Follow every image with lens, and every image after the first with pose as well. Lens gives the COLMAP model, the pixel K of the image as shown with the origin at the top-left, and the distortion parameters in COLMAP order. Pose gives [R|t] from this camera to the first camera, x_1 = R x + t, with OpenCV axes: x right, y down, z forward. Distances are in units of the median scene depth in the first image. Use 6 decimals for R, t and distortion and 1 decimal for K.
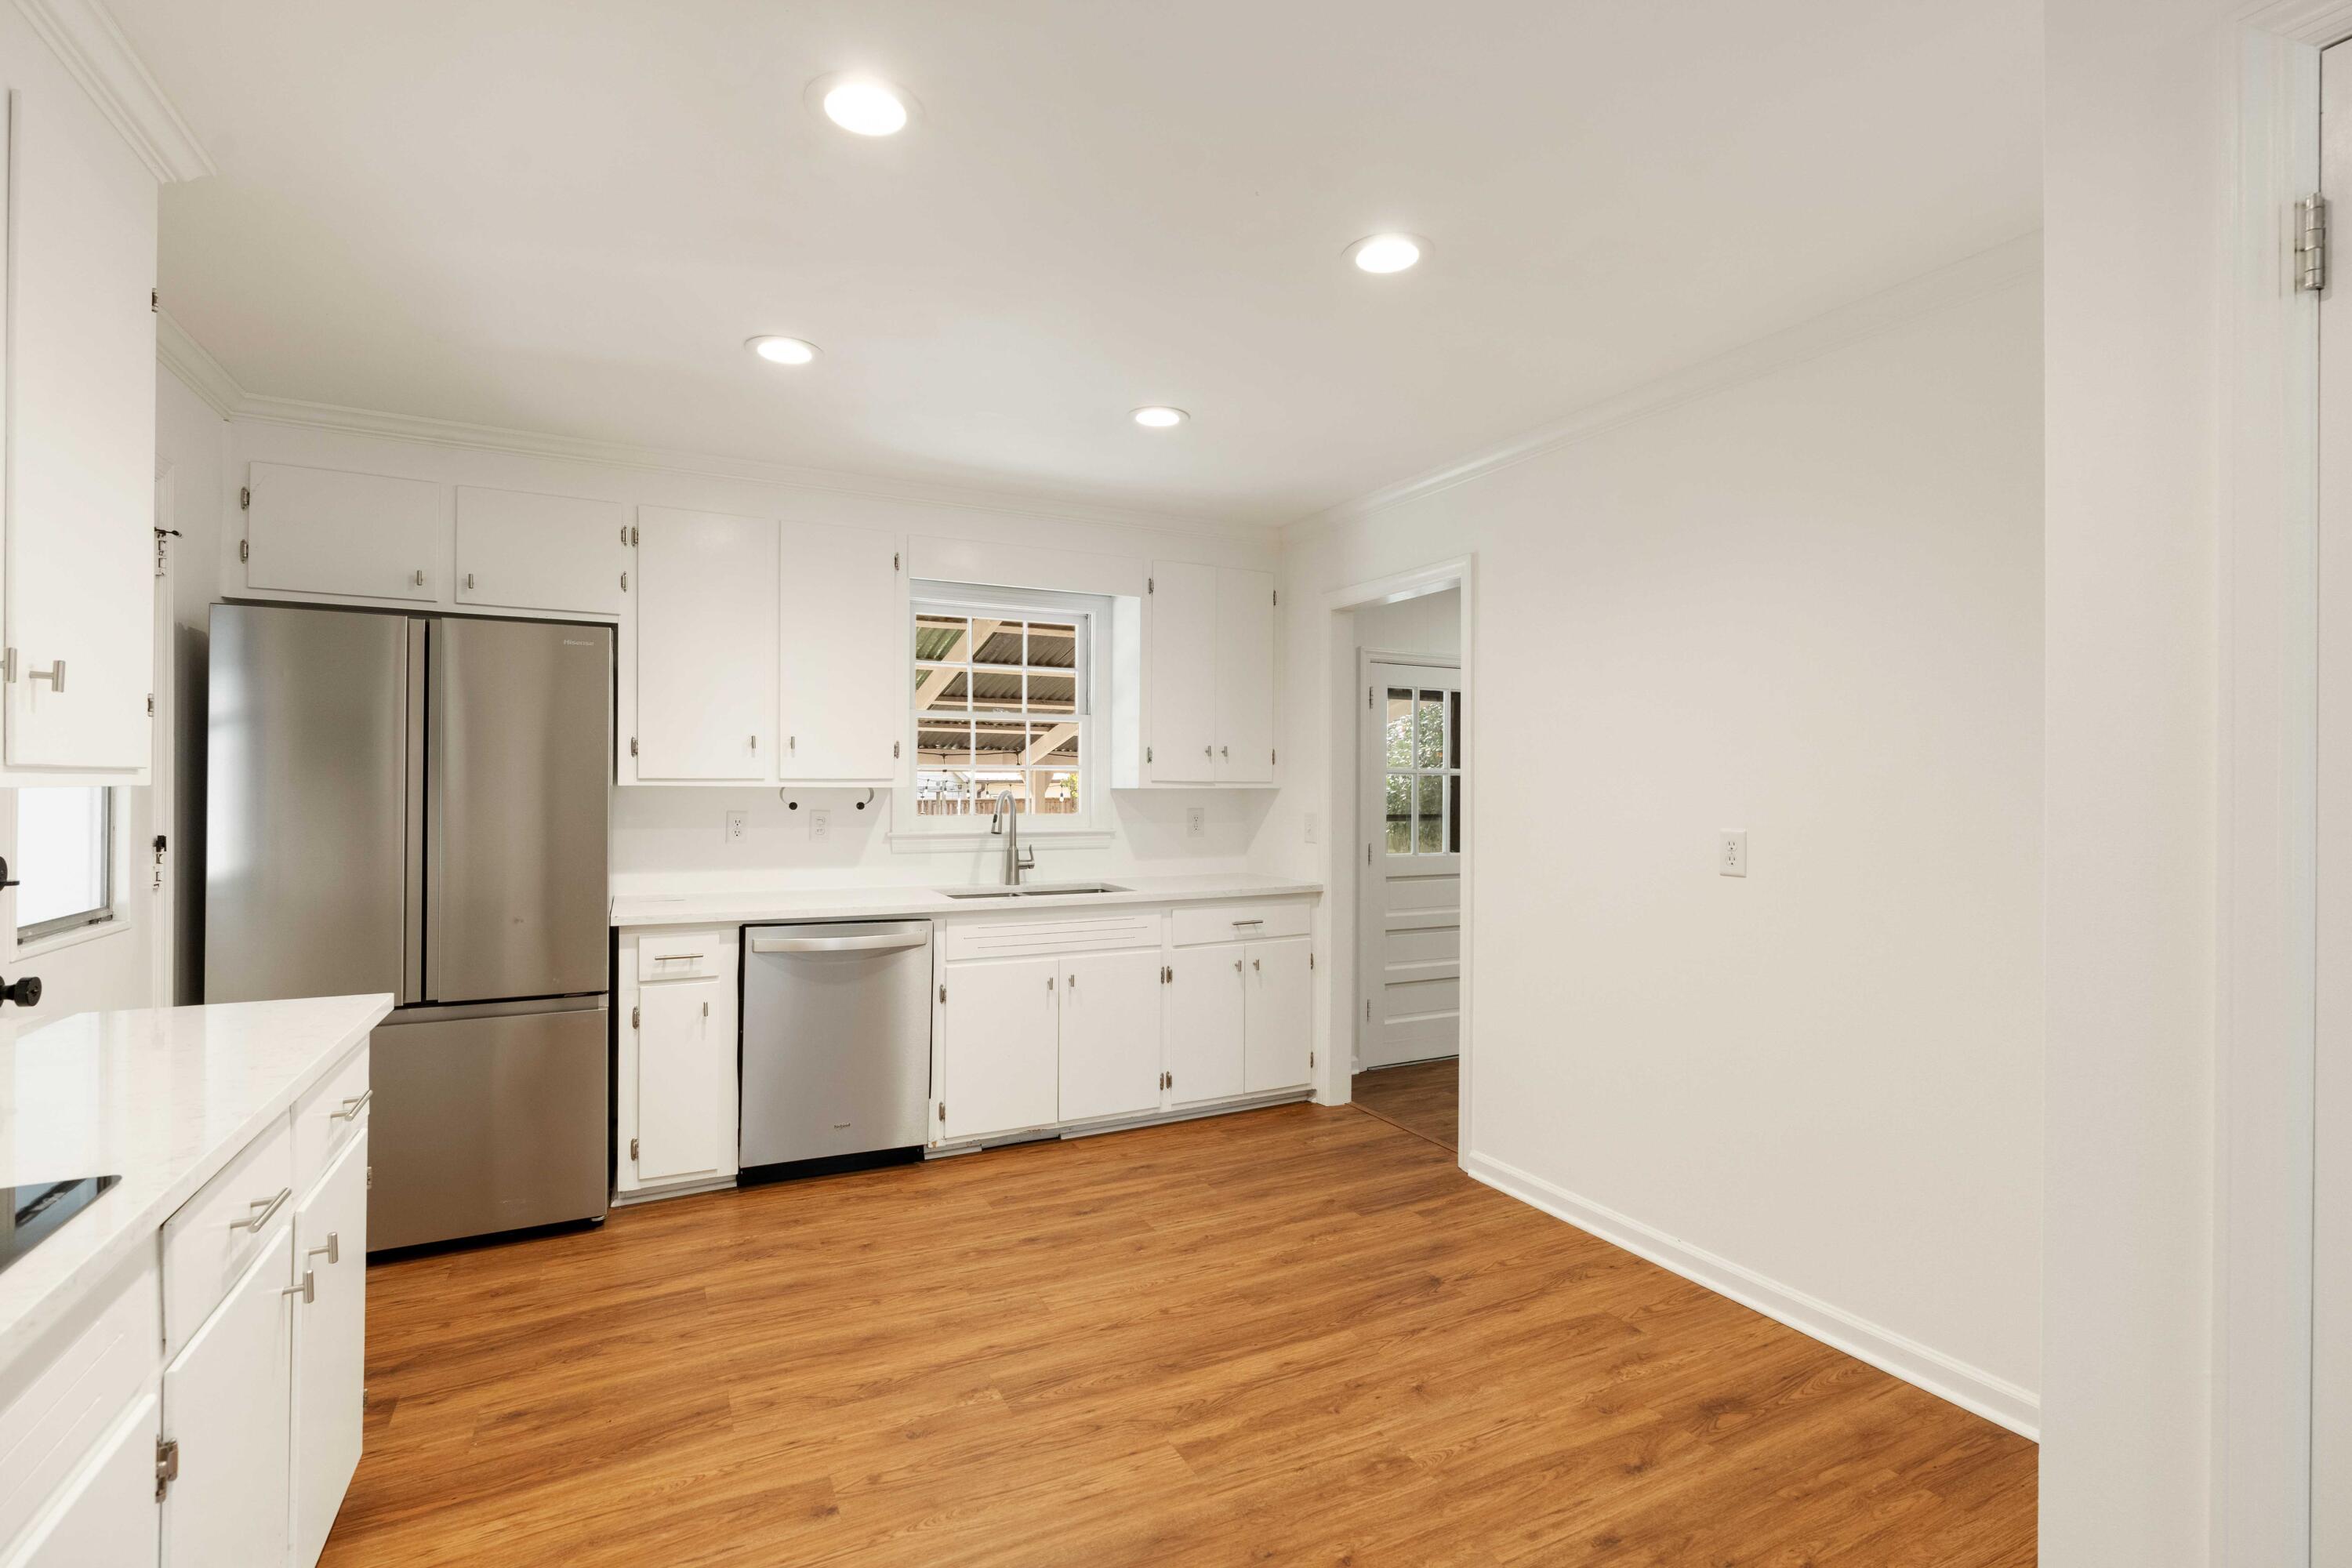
lens RADIAL K [[1067.8, 0, 1175.4], [0, 1067.8, 783.2], [0, 0, 1]] dist [-0.006007, 0.000741]
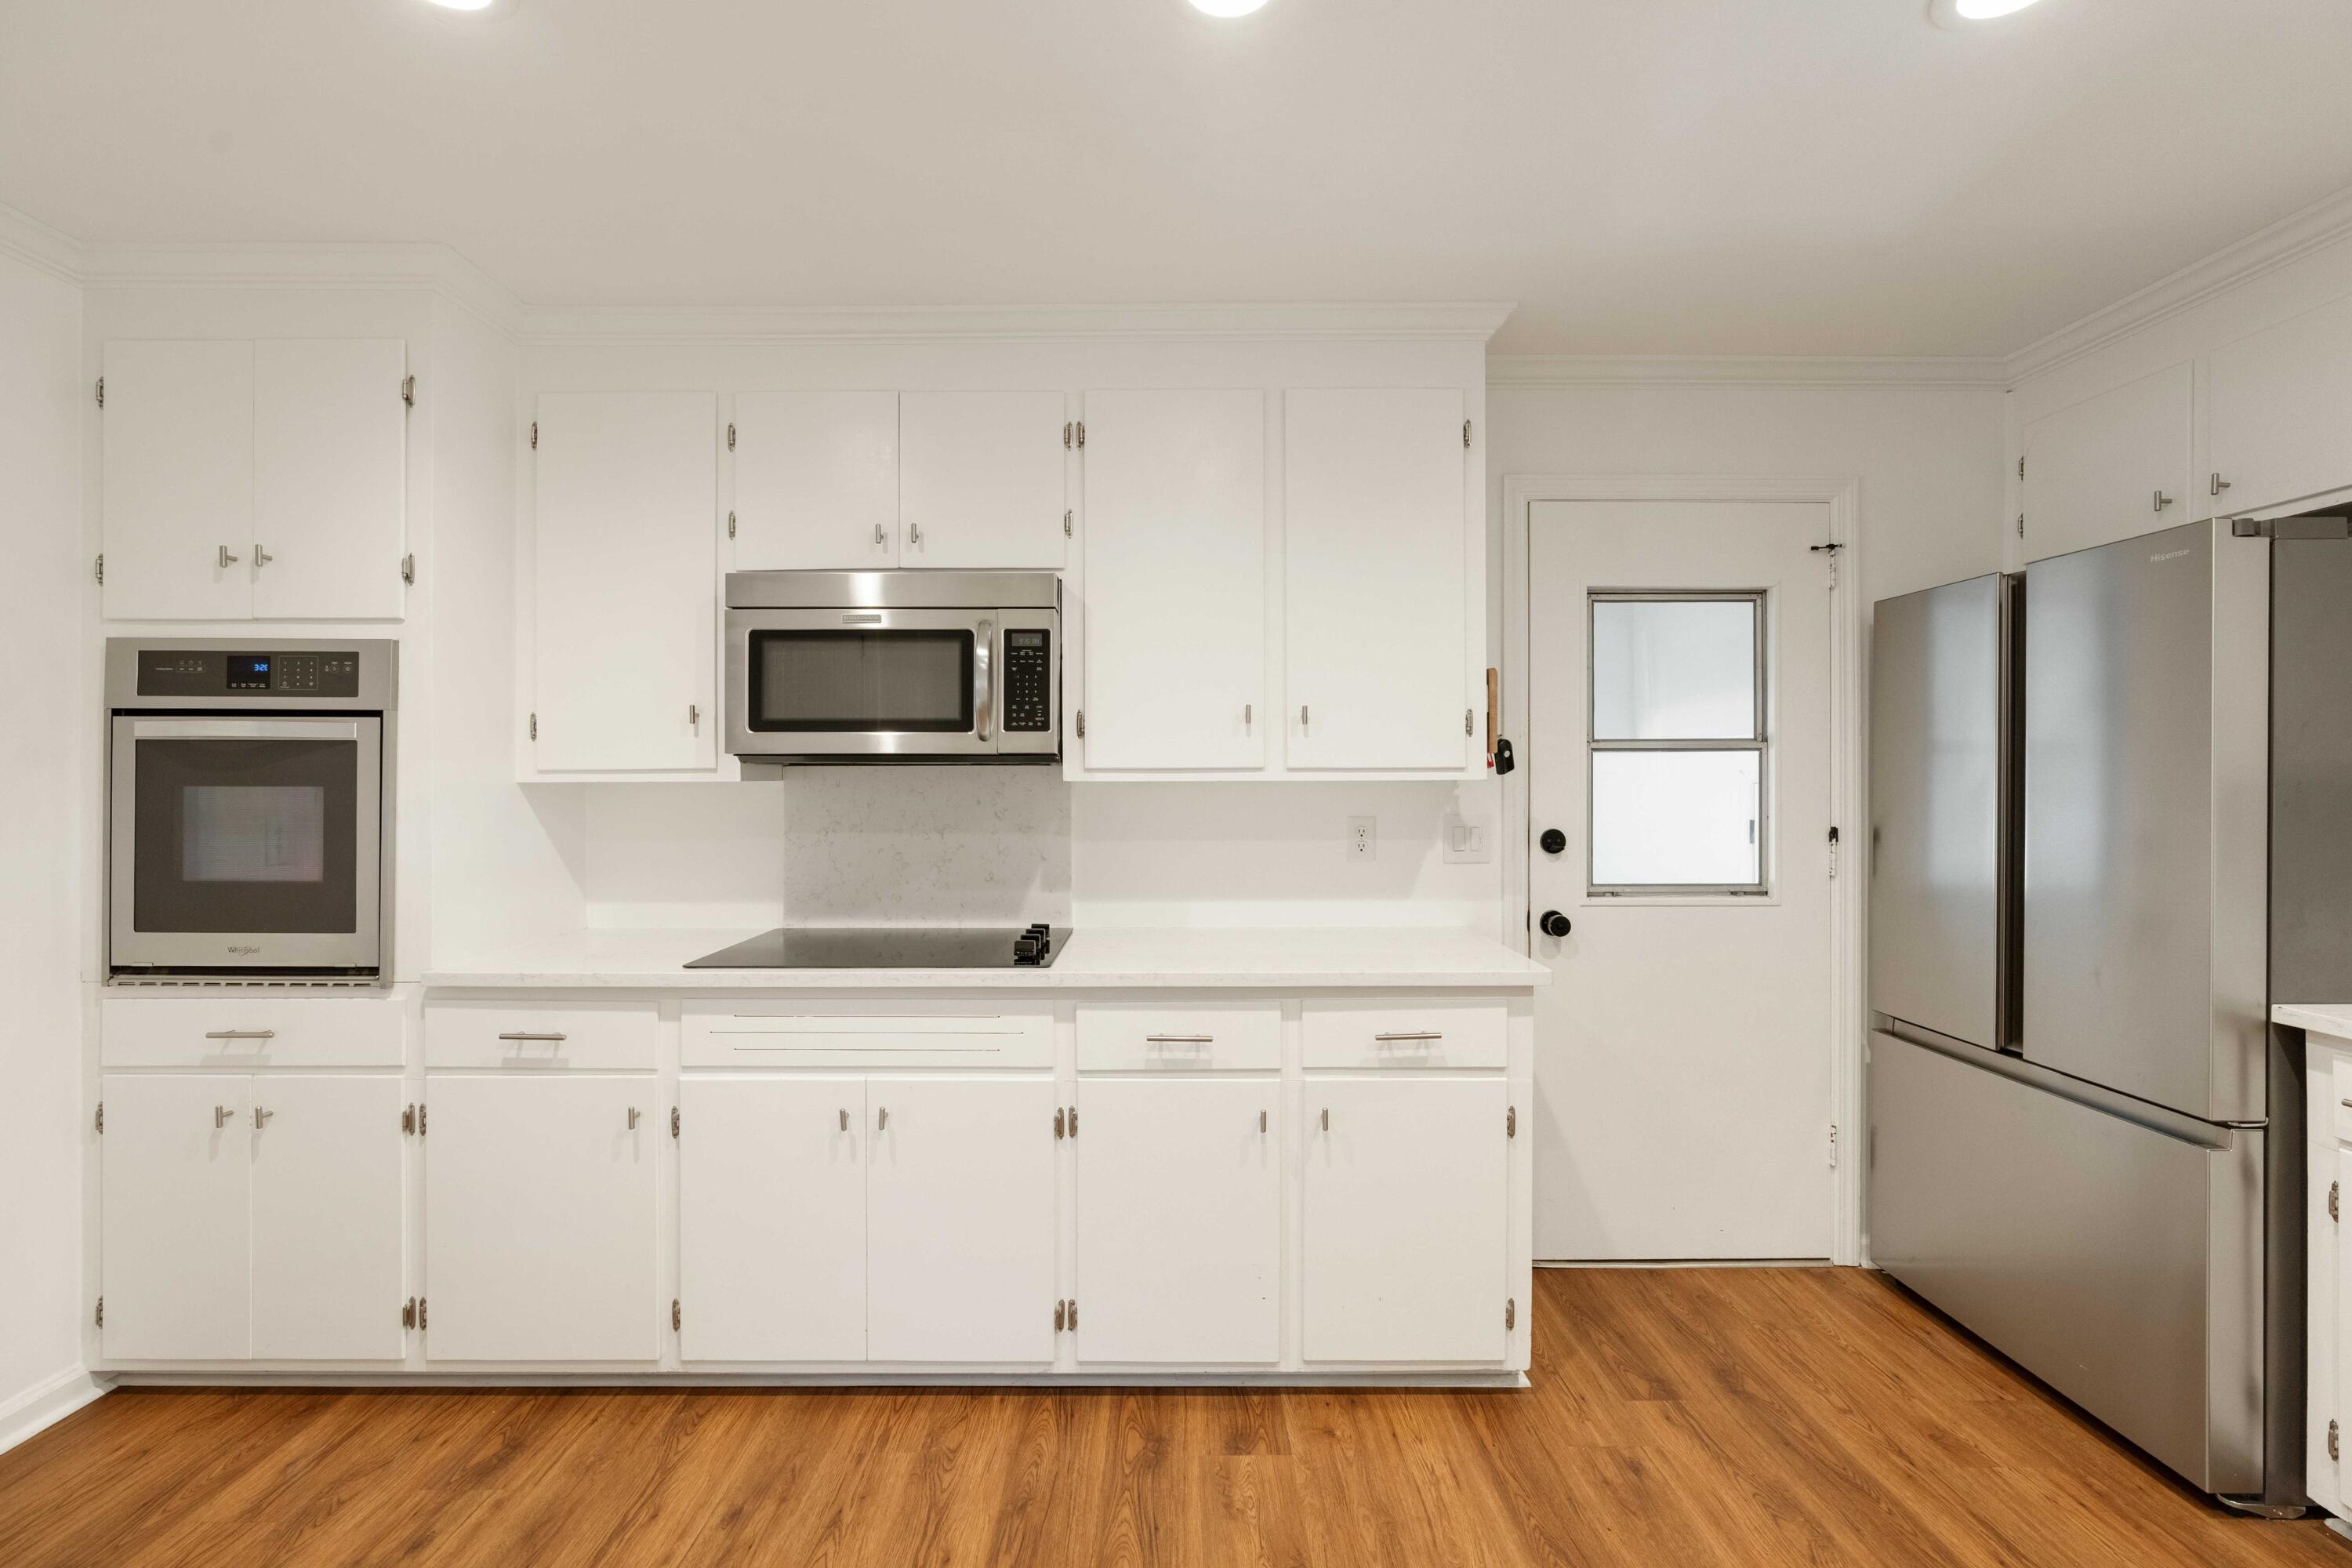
lens RADIAL K [[1067.8, 0, 1172.4], [0, 1067.8, 779.5], [0, 0, 1]] dist [-0.006007, 0.000741]
pose [[-0.447624, -0.008424, -0.894182, 0.344638], [-0.004729, 0.999964, -0.007053, 0.014440], [0.894209, 0.001071, -0.447647, 0.973693]]
